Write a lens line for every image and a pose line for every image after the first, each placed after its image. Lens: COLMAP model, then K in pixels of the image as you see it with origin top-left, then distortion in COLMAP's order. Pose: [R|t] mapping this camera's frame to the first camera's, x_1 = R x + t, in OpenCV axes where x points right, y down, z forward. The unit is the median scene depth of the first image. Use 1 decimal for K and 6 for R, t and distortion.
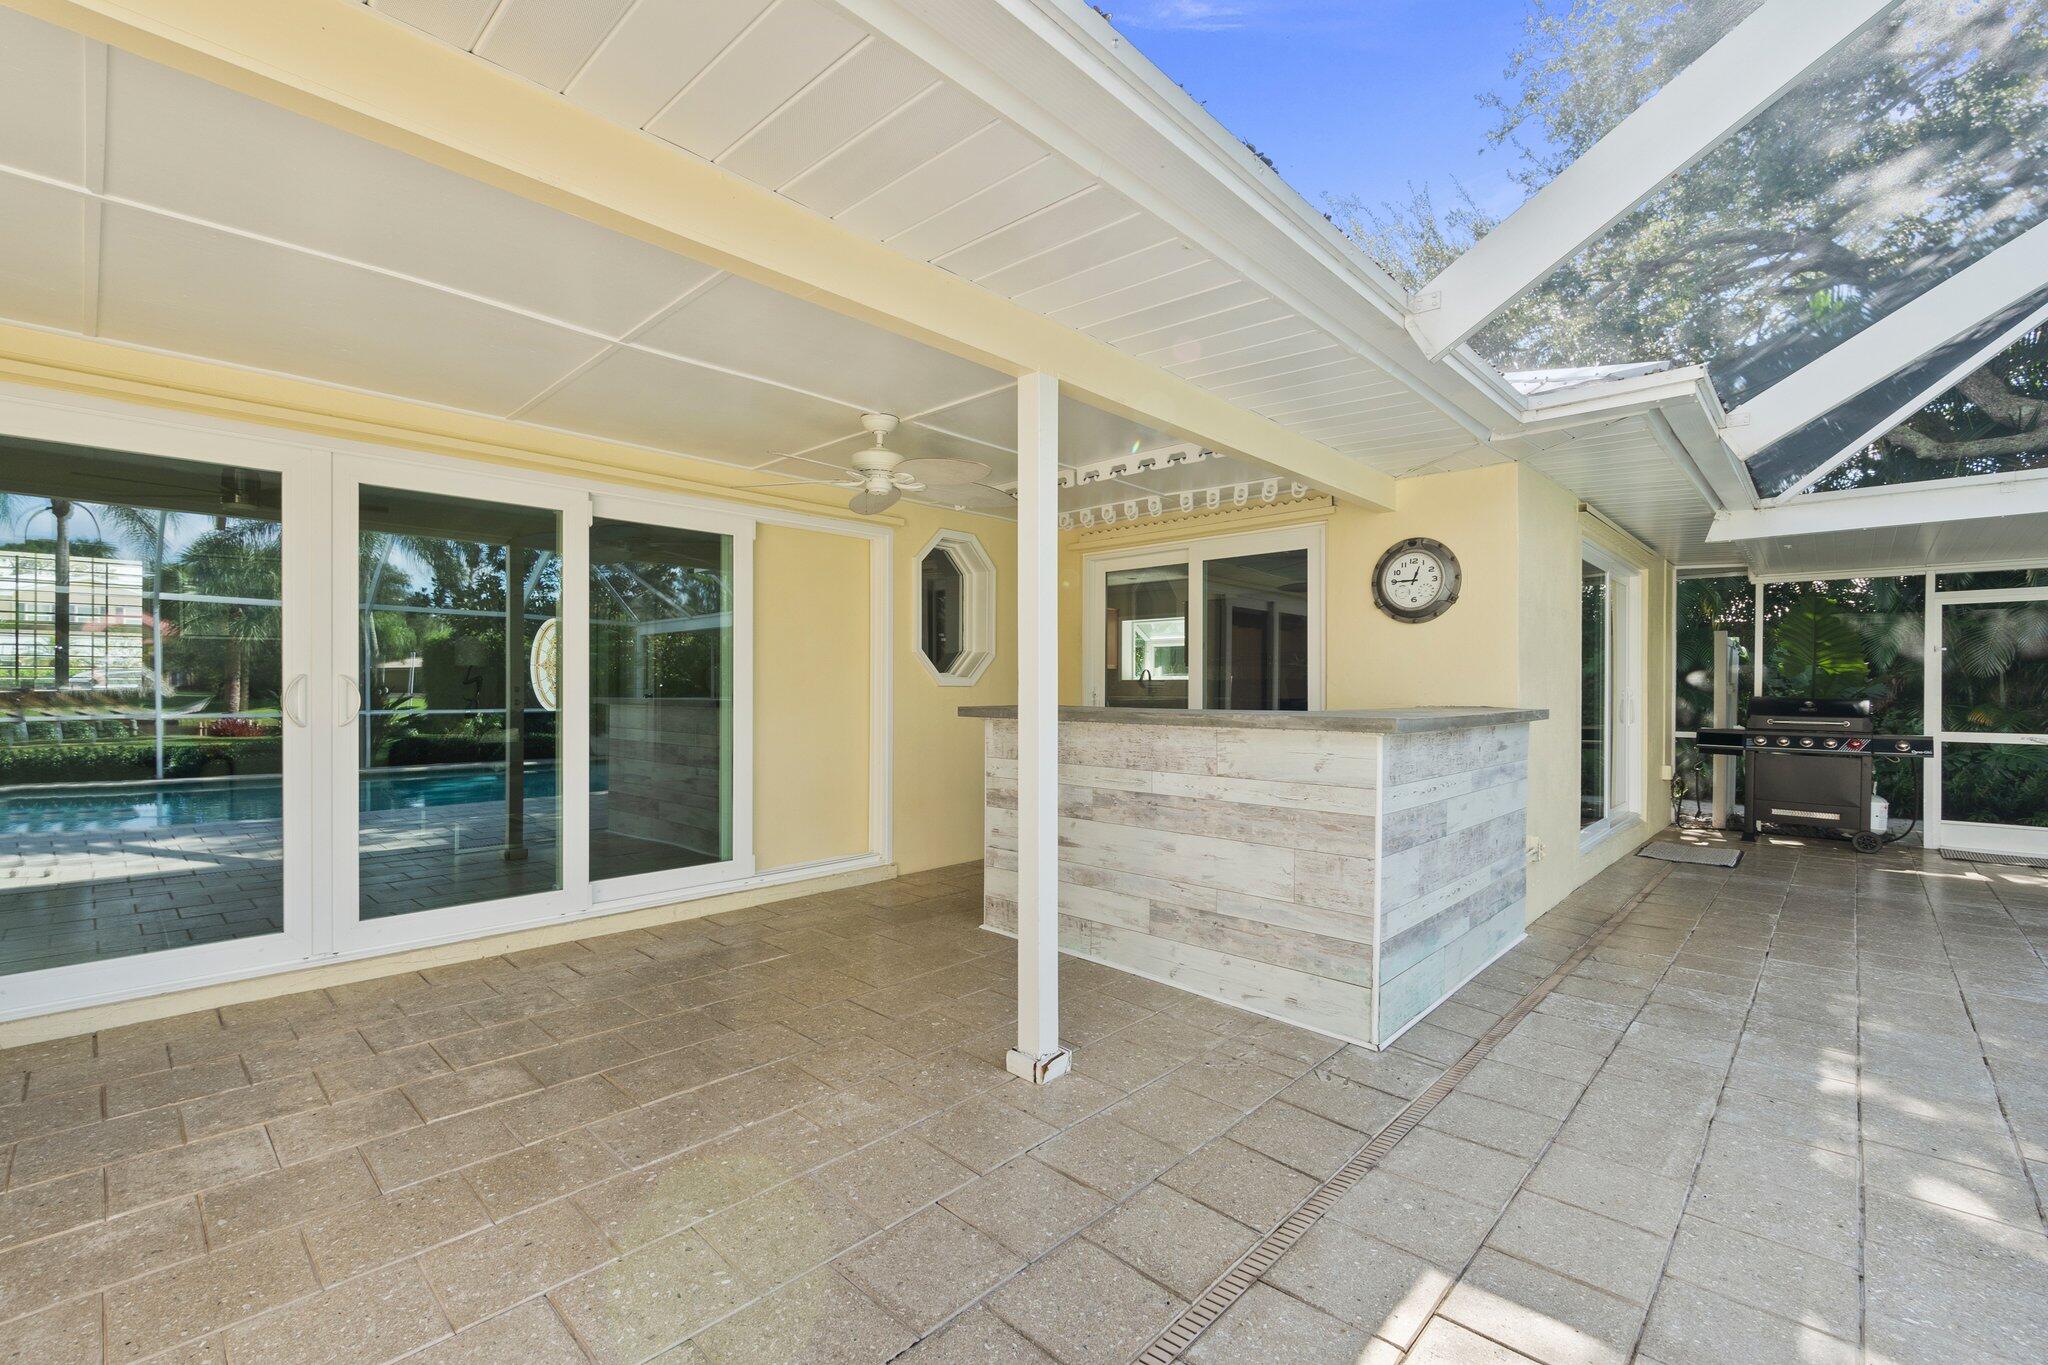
lens RADIAL K [[883.4, 0, 1024.0], [0, 883.4, 682.5], [0, 0, 1]] dist [-0.000872, -0.000022]
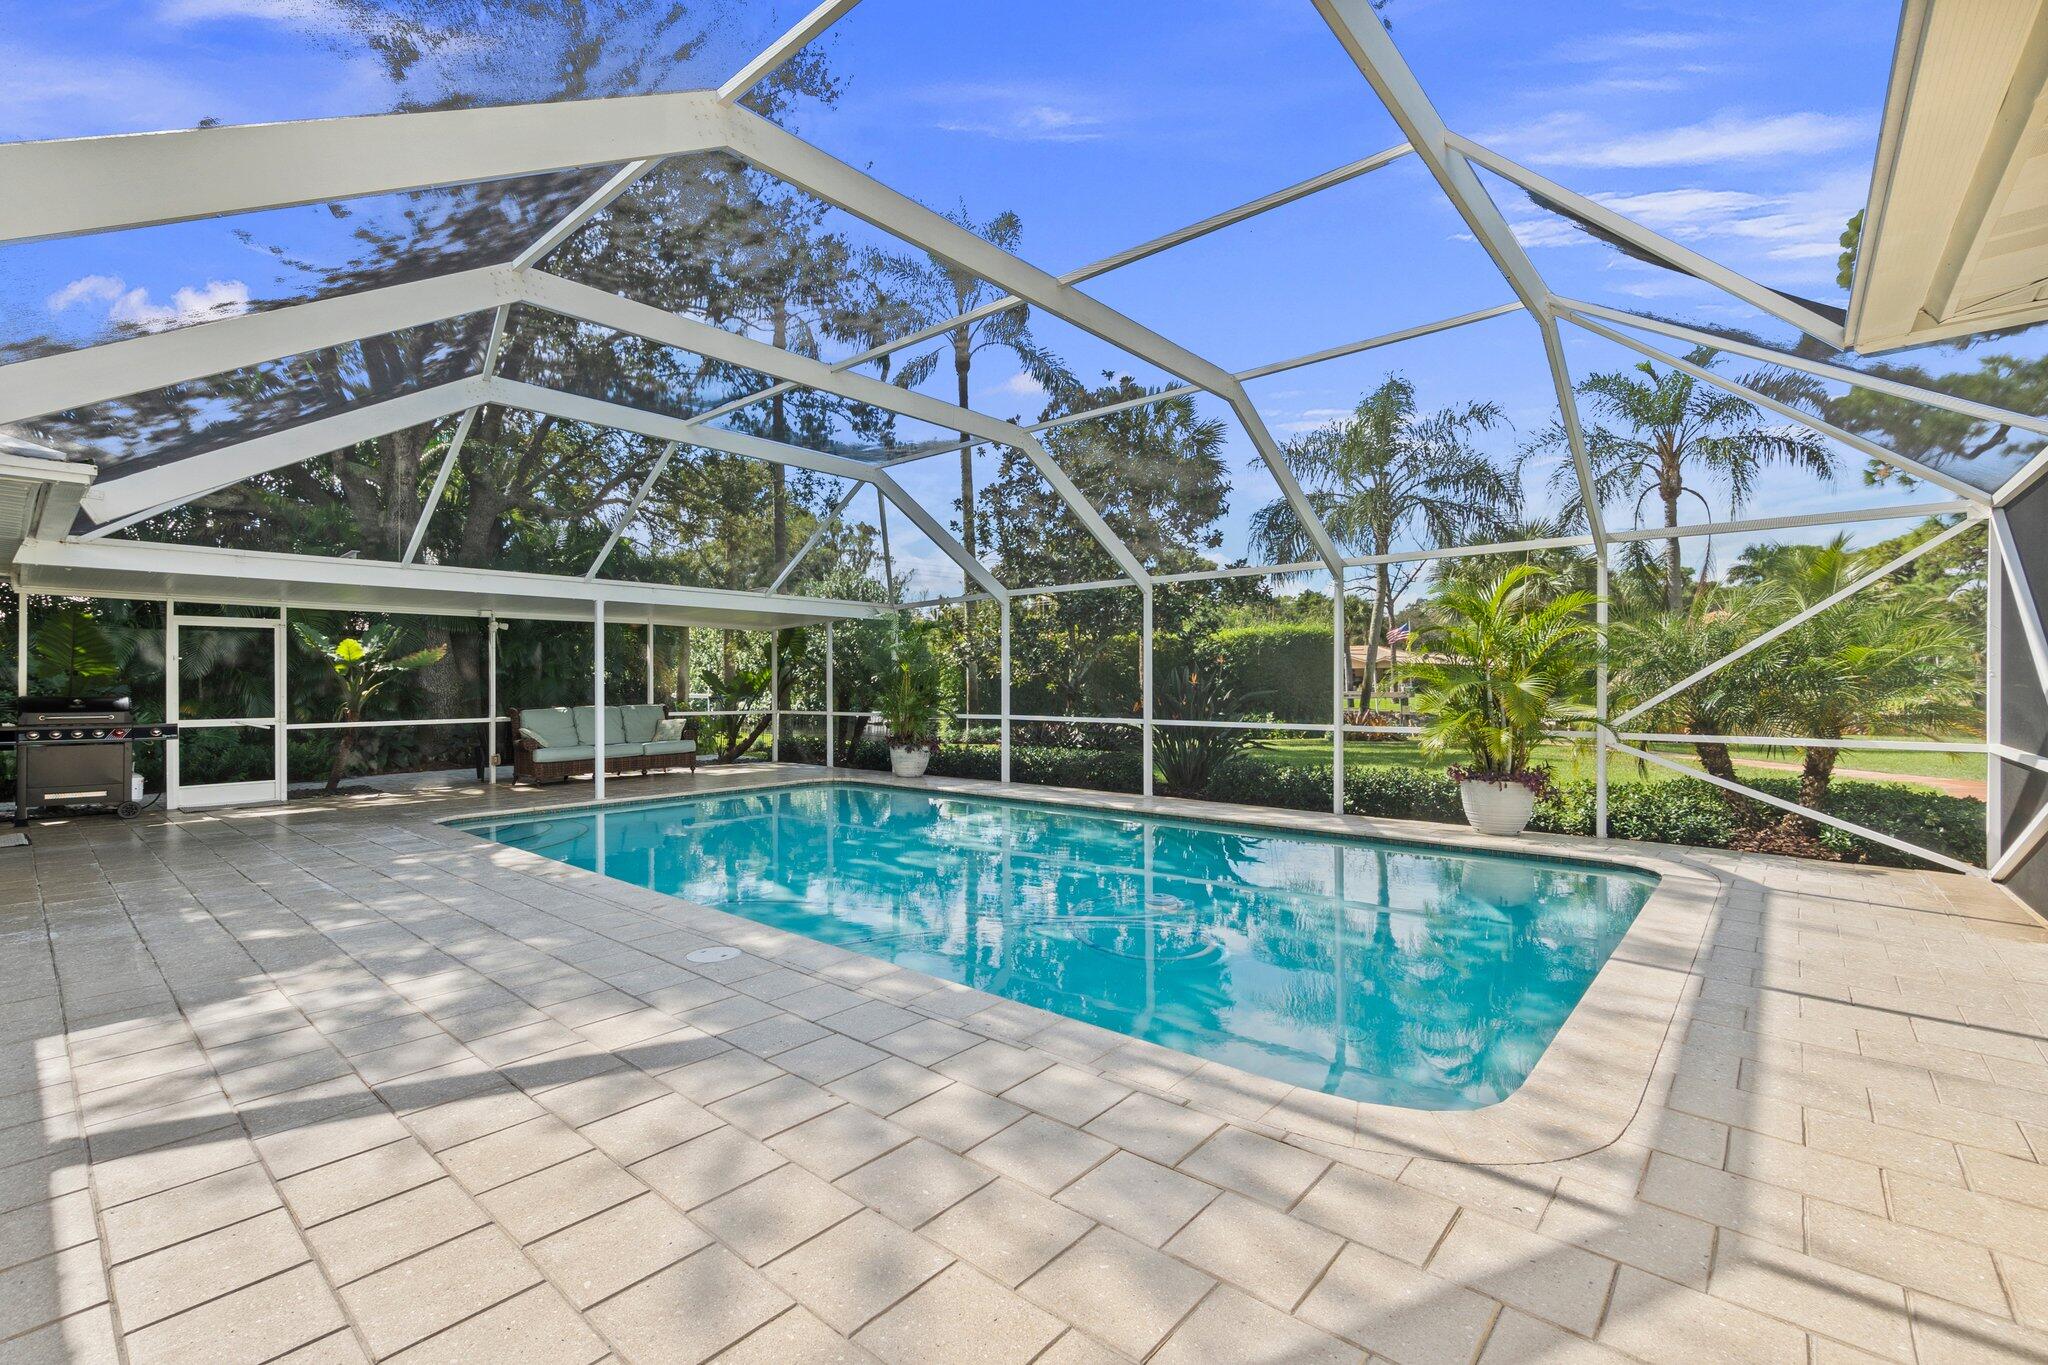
lens RADIAL K [[893.9, 0, 1000.0], [0, 893.9, 692.5], [0, 0, 1]] dist [-0.000200, 0.000433]
pose [[-0.025890, -0.011332, 0.999601, -0.451293], [-0.003247, 0.999931, 0.011251, -0.007483], [-0.999660, -0.002954, -0.025925, -0.269887]]
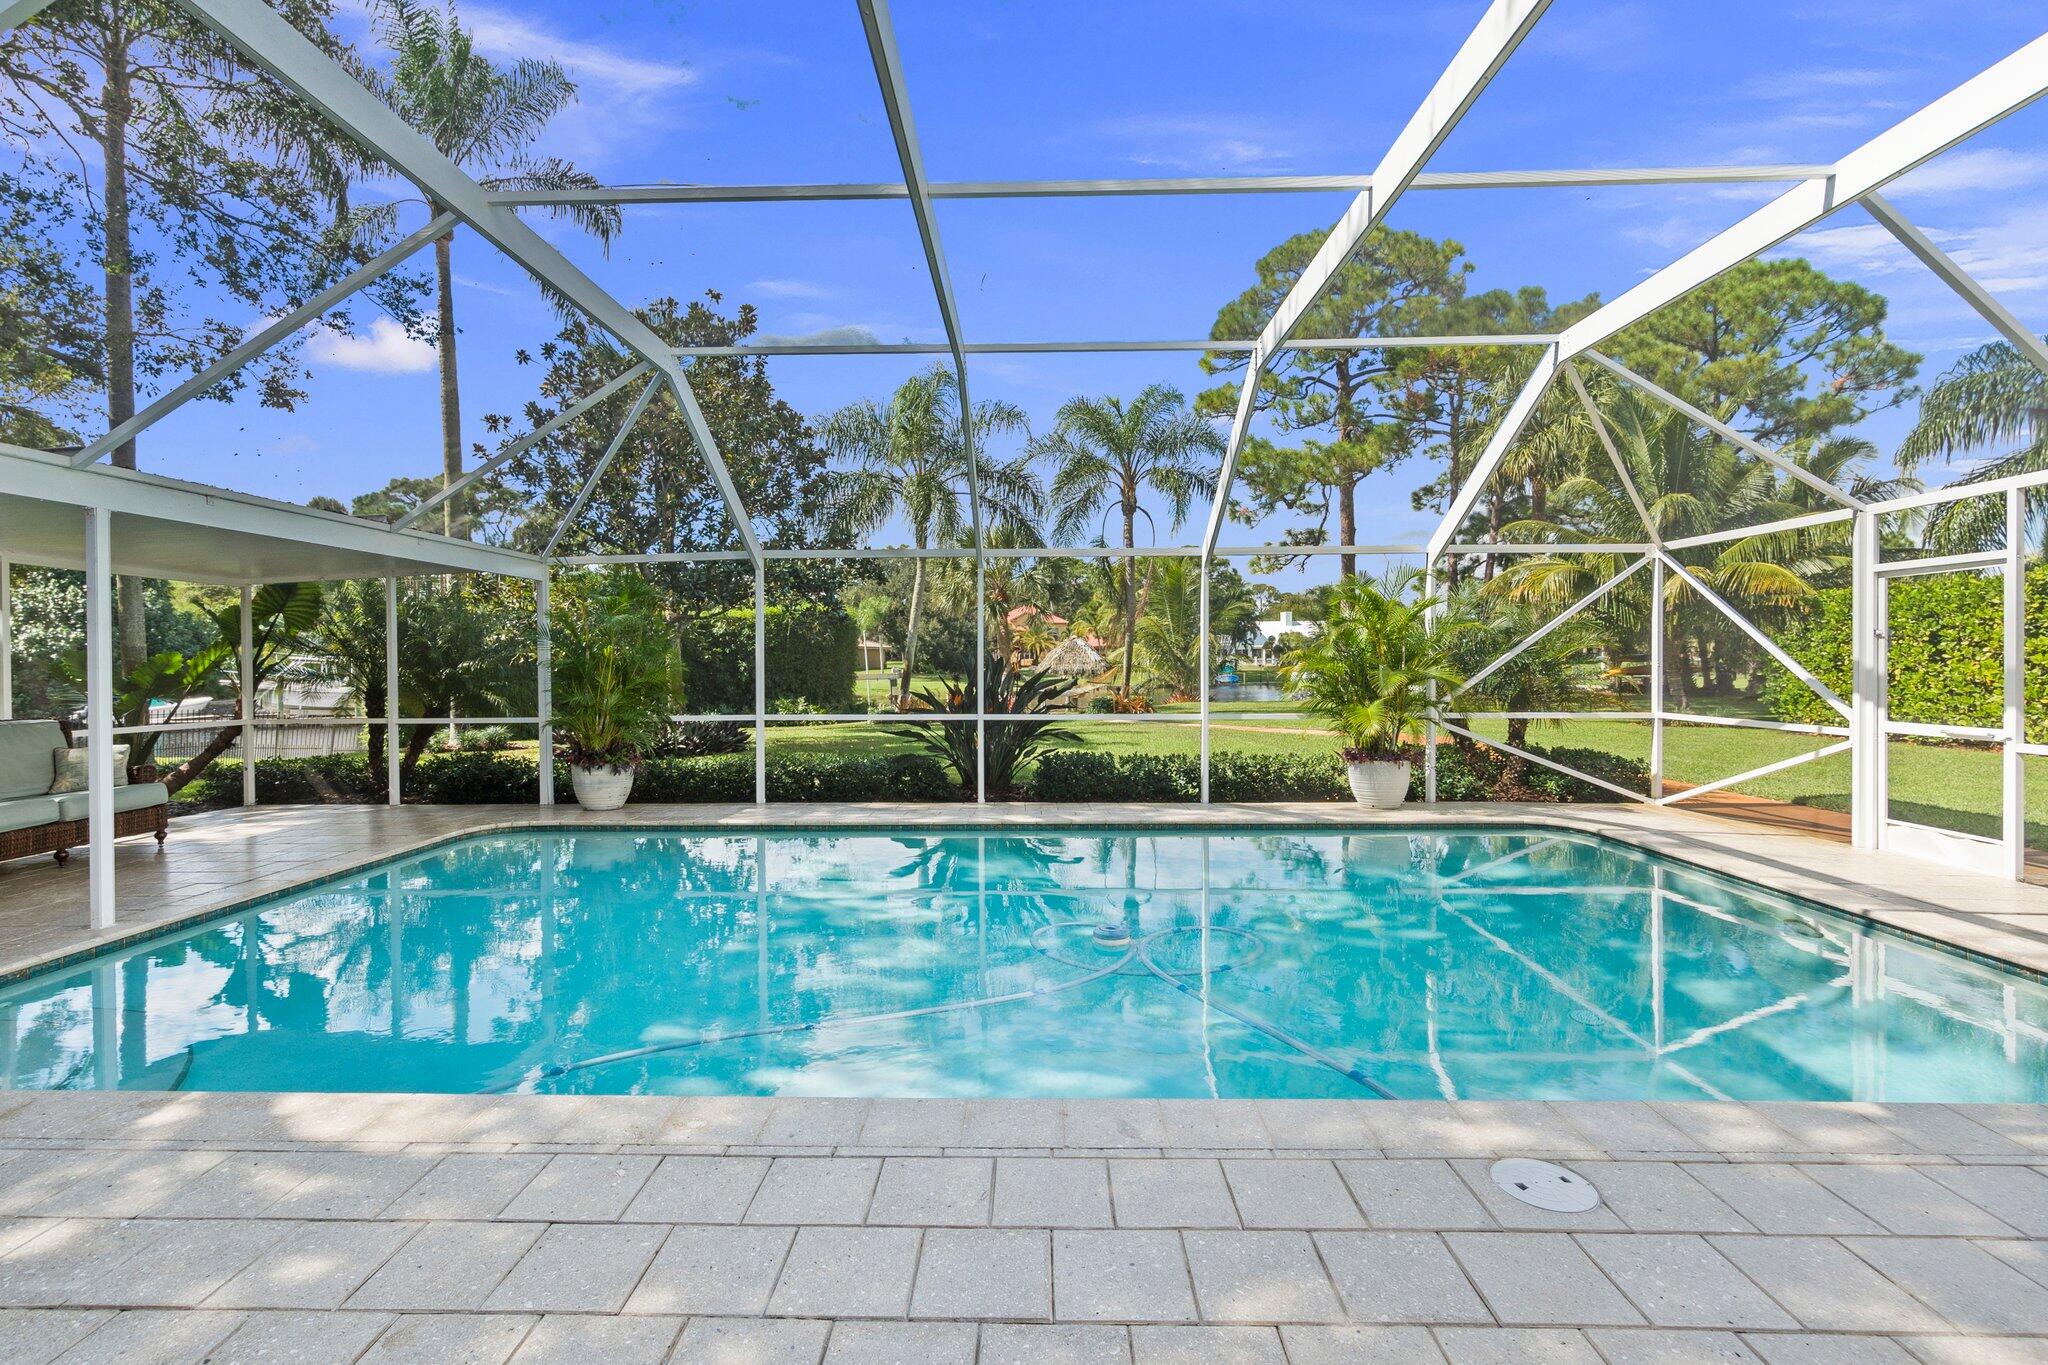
lens RADIAL K [[909.7, 0, 1020.2], [0, 909.7, 666.9], [0, 0, 1]] dist [0.004599, 0.001070]
pose [[-0.661079, -0.003285, 0.750310, 0.163815], [-0.000314, 0.999992, 0.004102, -0.022291], [-0.750317, 0.002476, -0.661074, 0.432476]]
